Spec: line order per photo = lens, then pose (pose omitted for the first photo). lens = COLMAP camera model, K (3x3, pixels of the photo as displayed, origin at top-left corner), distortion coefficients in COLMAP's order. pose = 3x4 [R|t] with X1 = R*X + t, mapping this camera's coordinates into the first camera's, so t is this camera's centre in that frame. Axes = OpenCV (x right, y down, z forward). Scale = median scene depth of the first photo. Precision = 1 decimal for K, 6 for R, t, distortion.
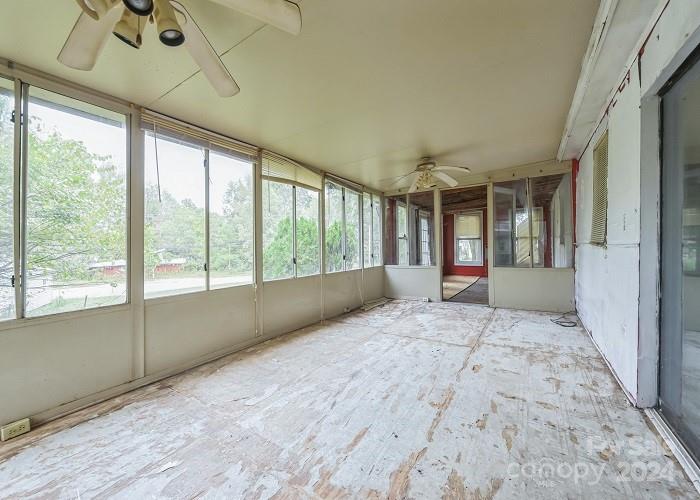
lens RADIAL K [[293.5, 0, 350.3], [0, 293.5, 239.2], [0, 0, 1]] dist [-0.001798, -0.000416]
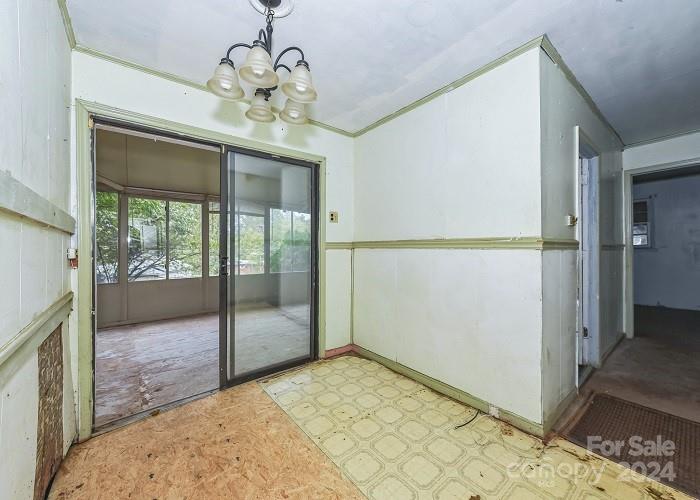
lens RADIAL K [[283.6, 0, 350.0], [0, 283.6, 250.0], [0, 0, 1]] dist [-0.000438, -0.000356]
pose [[0.944440, 0.003673, -0.328662, 1.916950], [0.006179, 0.999562, 0.028925, -0.086161], [0.328625, -0.029348, 0.944004, -0.454582]]
